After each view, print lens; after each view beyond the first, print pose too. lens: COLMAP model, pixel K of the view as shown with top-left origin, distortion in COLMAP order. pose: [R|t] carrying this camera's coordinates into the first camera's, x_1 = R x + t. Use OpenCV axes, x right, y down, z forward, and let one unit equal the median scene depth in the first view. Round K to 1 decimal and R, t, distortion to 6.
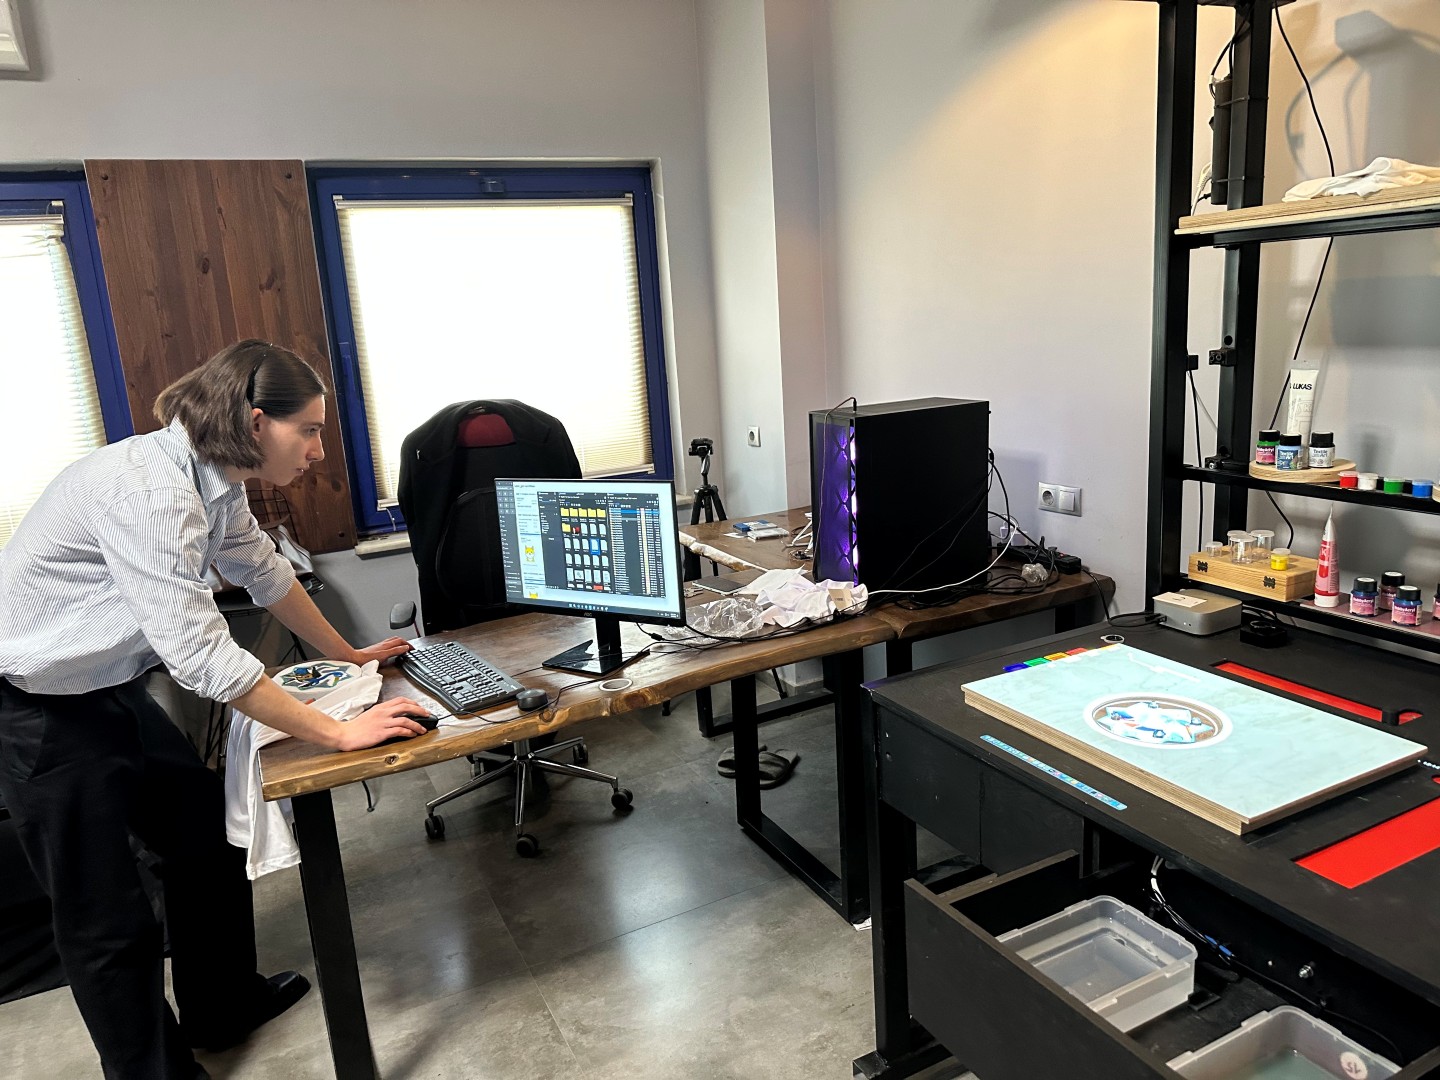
lens RADIAL K [[1027.0, 0, 720.0], [0, 1027.0, 540.0], [0, 0, 1]] dist [0.087790, -0.098637]
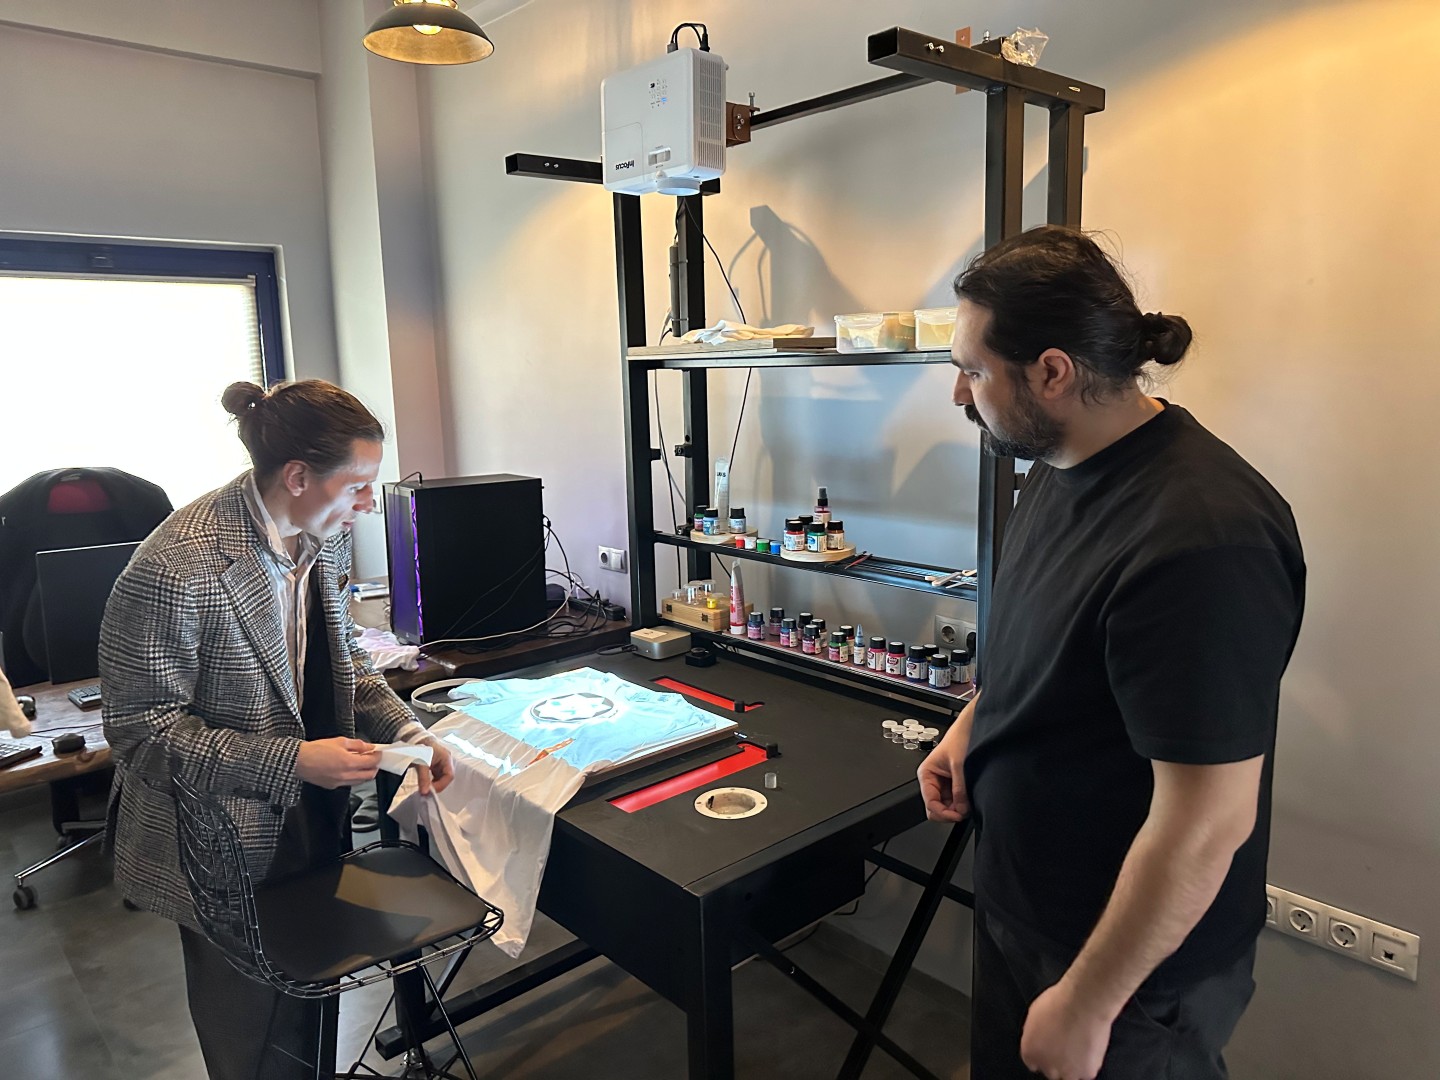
lens RADIAL K [[1023.3, 0, 735.9], [0, 1023.3, 541.1], [0, 0, 1]] dist [0.094798, -0.096577]
pose [[0.963687, 0.000348, 0.267035, 0.199490], [0.016909, 0.997913, -0.062321, 0.022970], [-0.266499, 0.064573, 0.961670, -0.269791]]
